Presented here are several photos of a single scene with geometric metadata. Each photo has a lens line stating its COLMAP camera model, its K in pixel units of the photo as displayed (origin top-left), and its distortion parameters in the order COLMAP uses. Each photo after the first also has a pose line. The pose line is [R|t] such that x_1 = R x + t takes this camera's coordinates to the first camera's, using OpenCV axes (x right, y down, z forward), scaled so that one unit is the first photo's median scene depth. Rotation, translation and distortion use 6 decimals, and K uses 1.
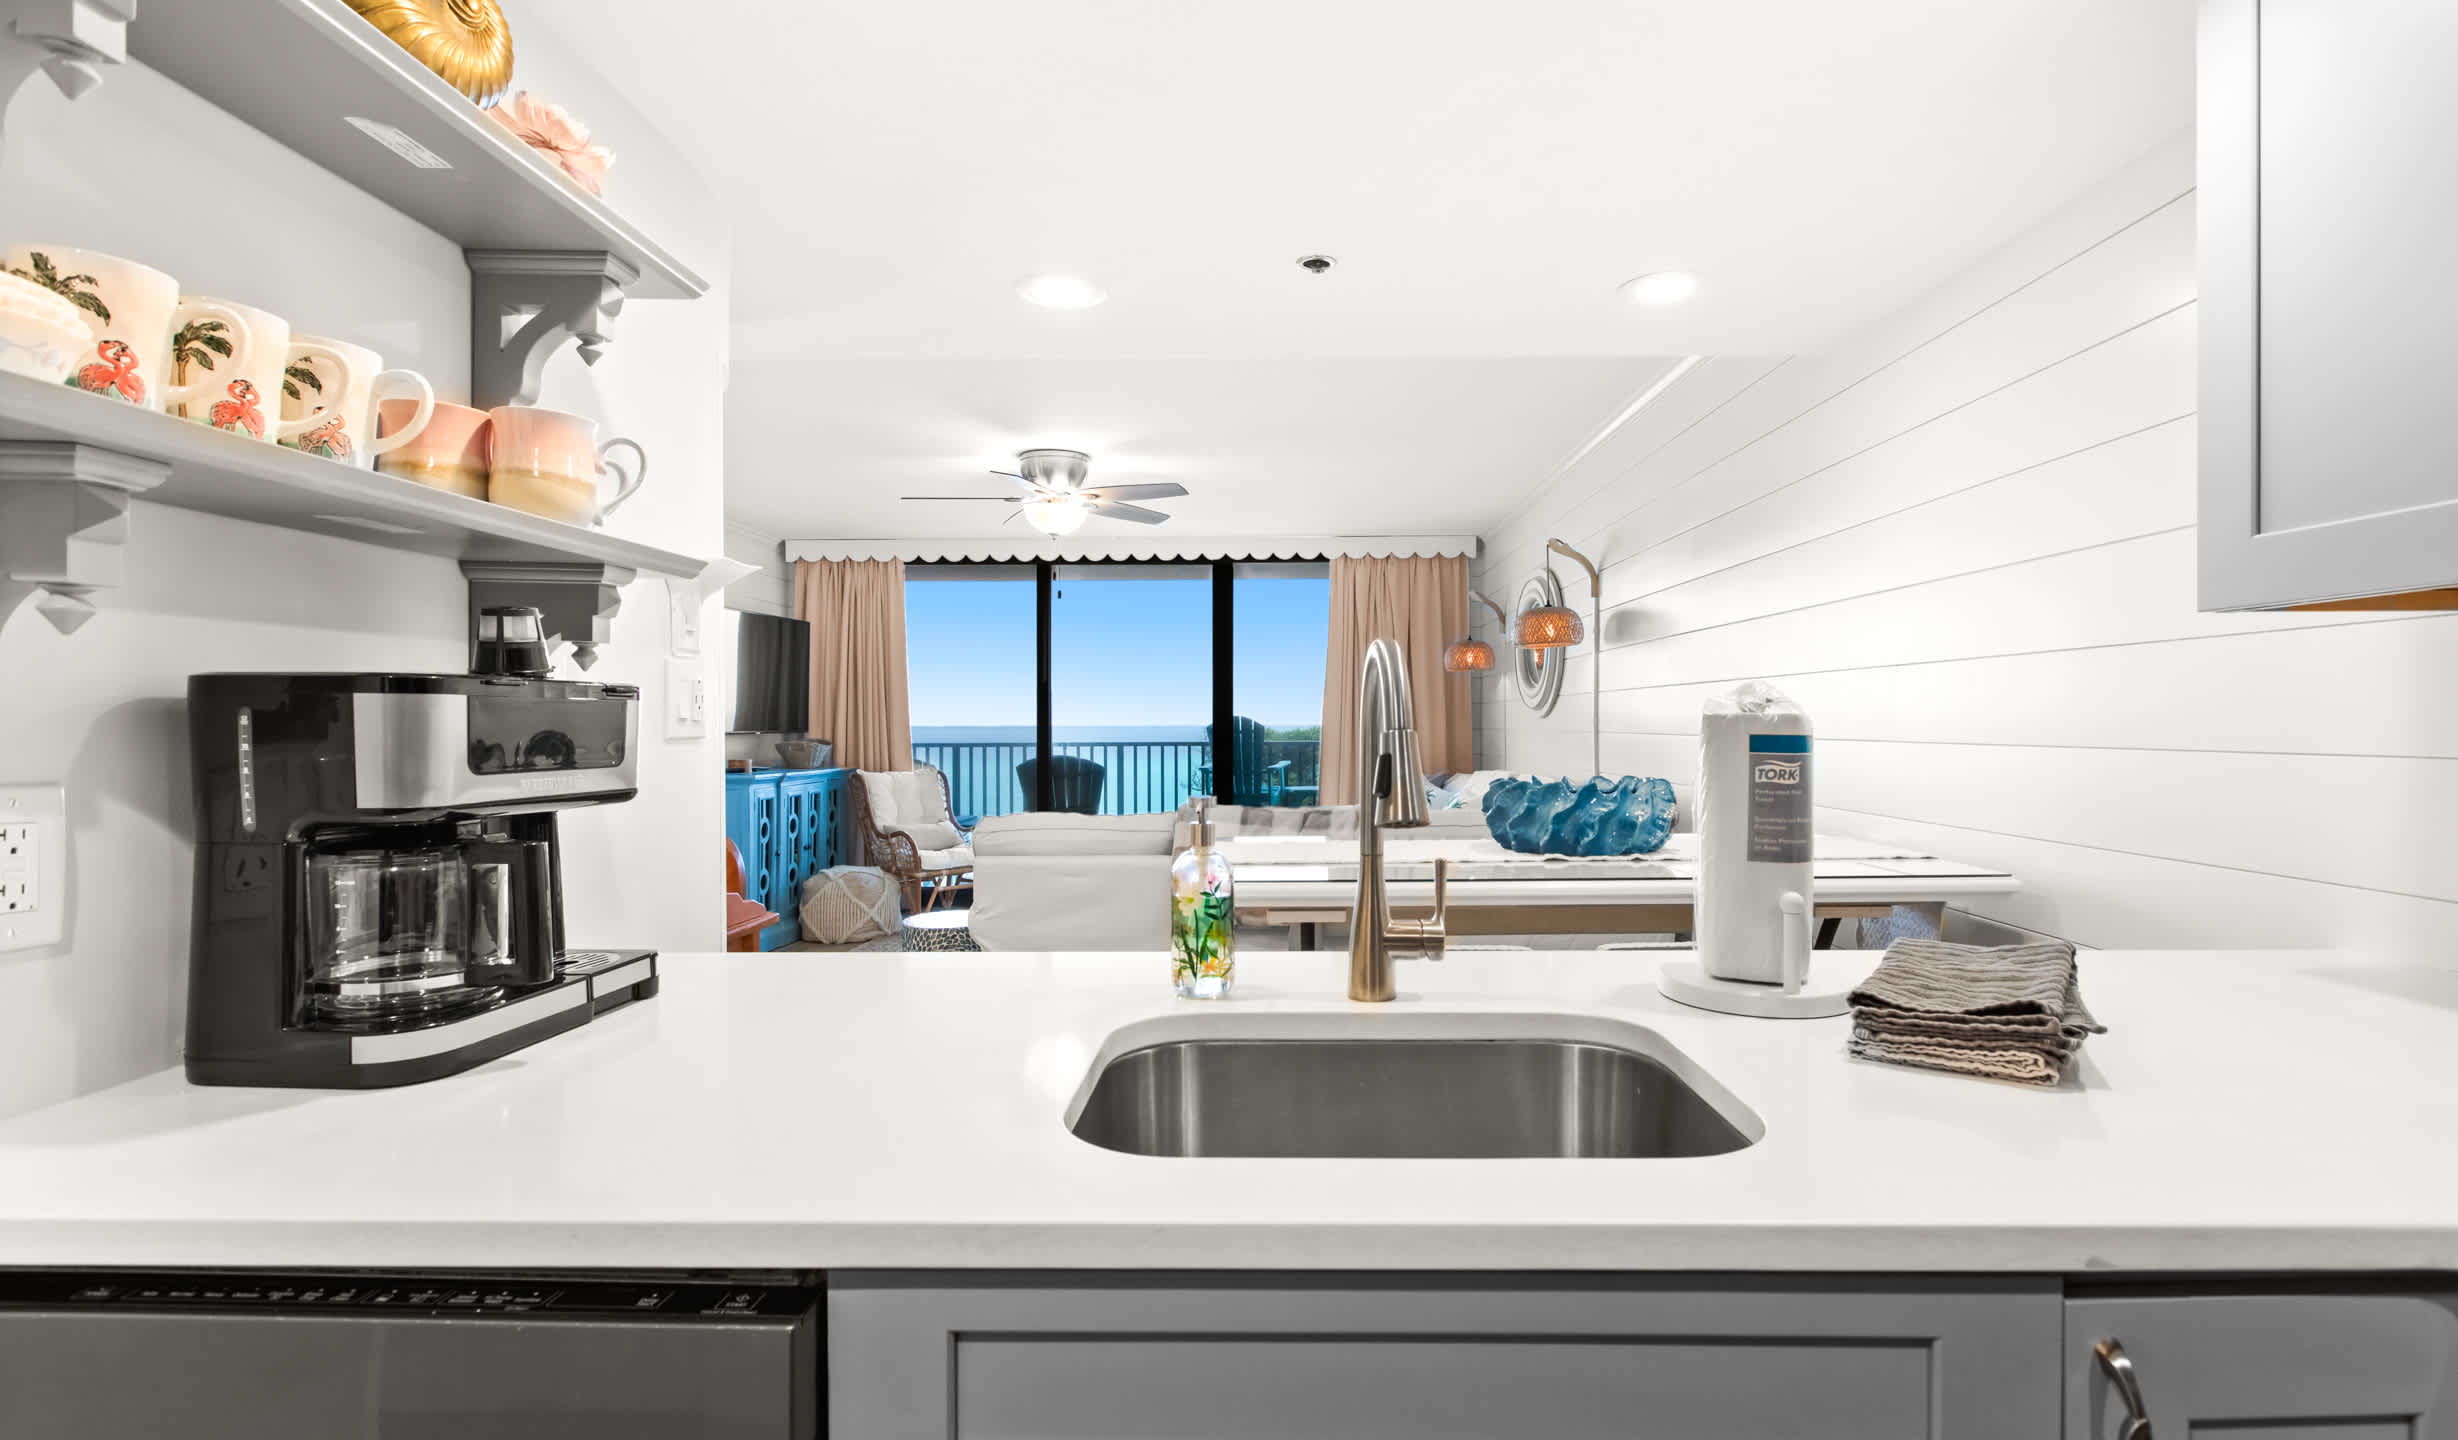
lens RADIAL K [[1153.2, 0, 1261.2], [0, 1153.2, 729.0], [0, 0, 1]] dist [-0.001352, -0.000327]
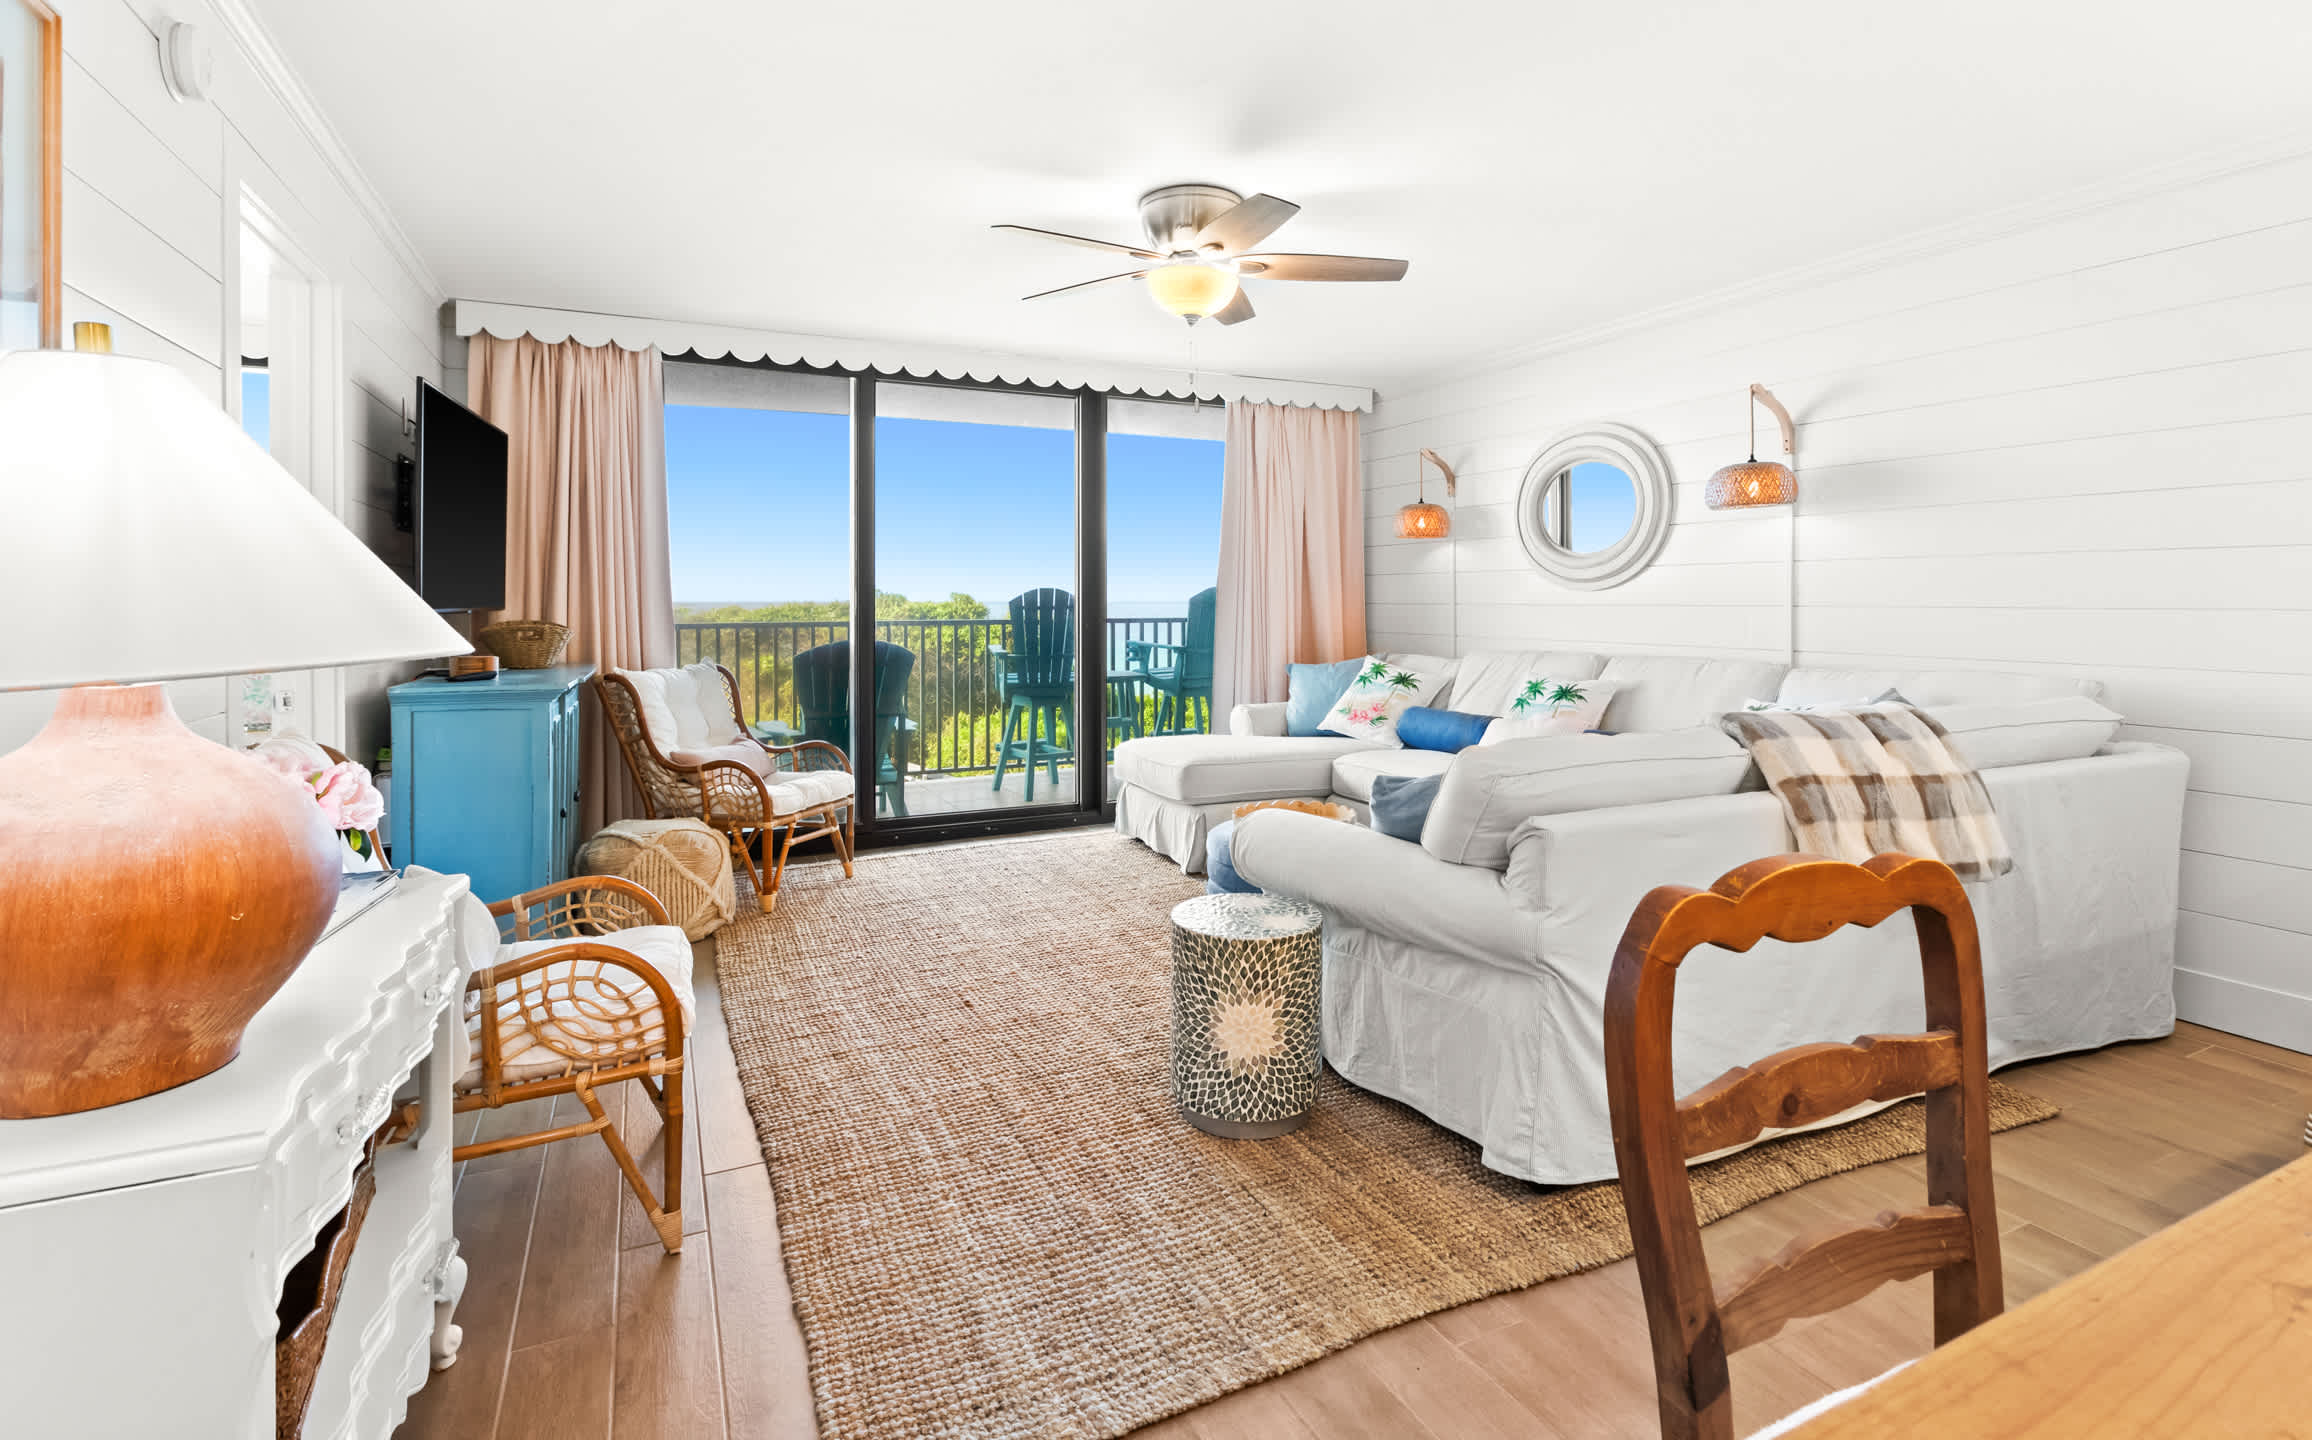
lens RADIAL K [[1097.3, 0, 1217.5], [0, 1097.3, 599.8], [0, 0, 1]] dist [-0.001489, 0.000013]
pose [[0.883887, -0.001779, 0.467697, -0.378973], [0.004439, 0.999980, -0.004585, 0.002039], [-0.467680, 0.006129, 0.883877, 0.338268]]
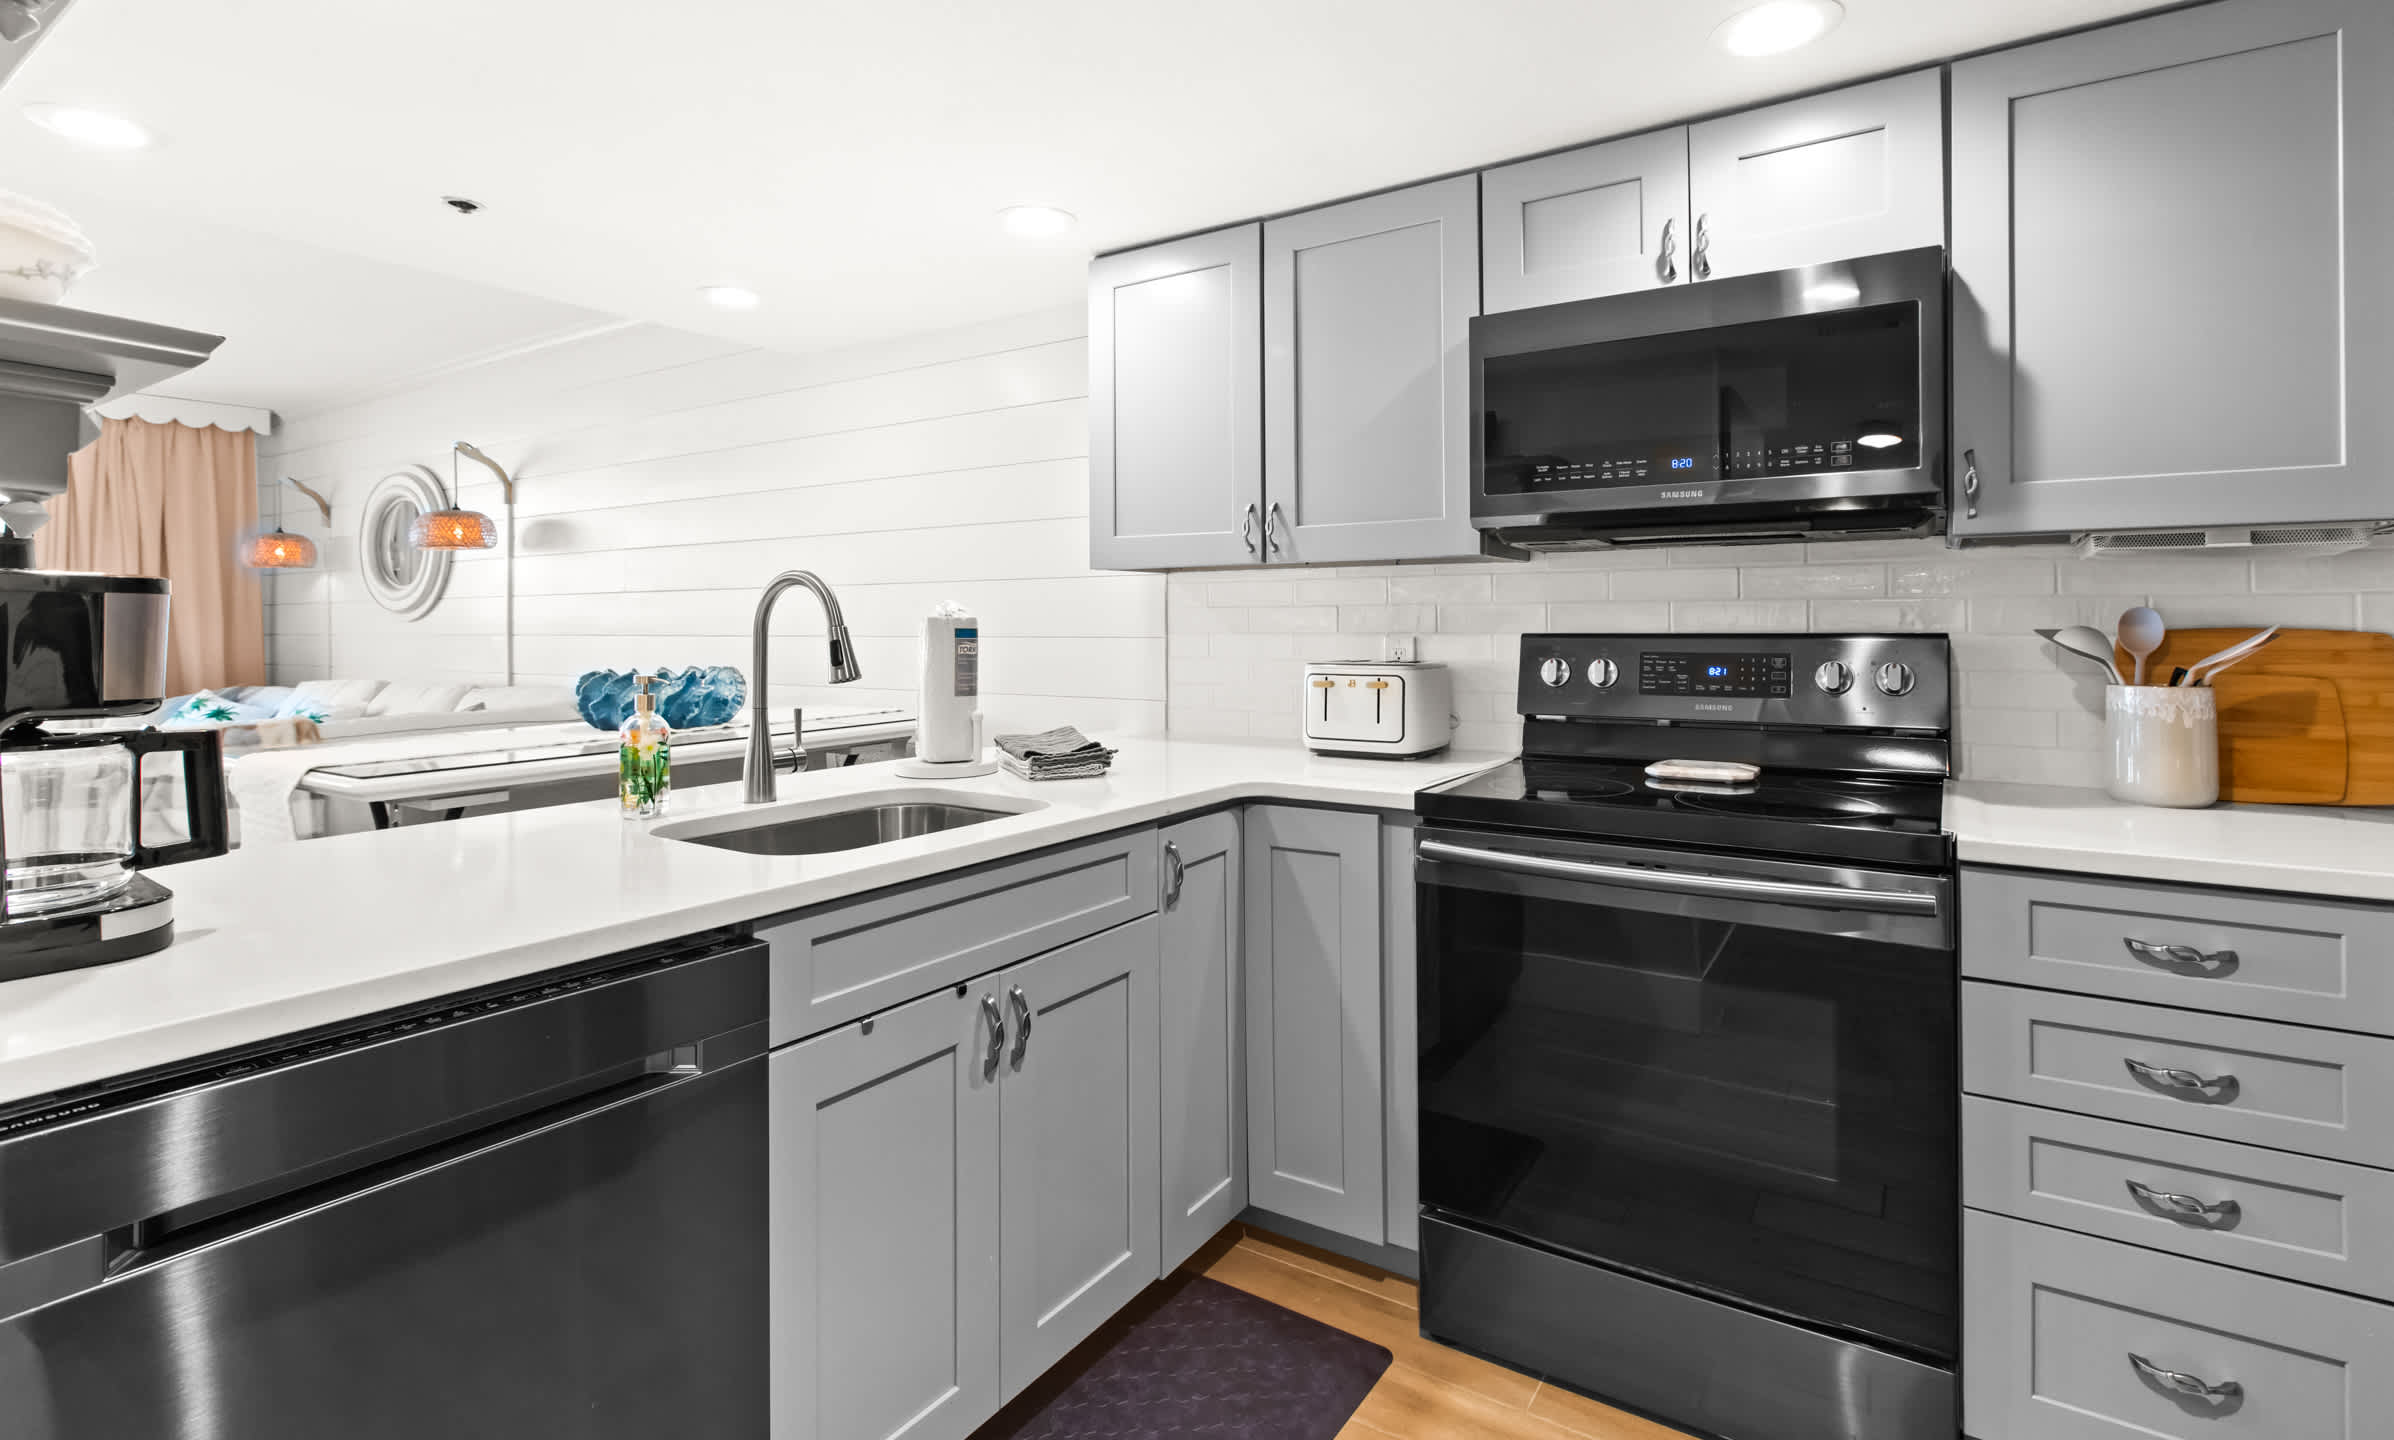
lens RADIAL K [[1092.6, 0, 1266.9], [0, 1092.6, 626.8], [0, 0, 1]] dist [-0.000499, 0.000382]
pose [[0.510061, -0.005342, 0.860121, -0.153770], [0.009814, 0.999952, 0.000390, 0.001196], [-0.860082, 0.008243, 0.510089, -0.060854]]
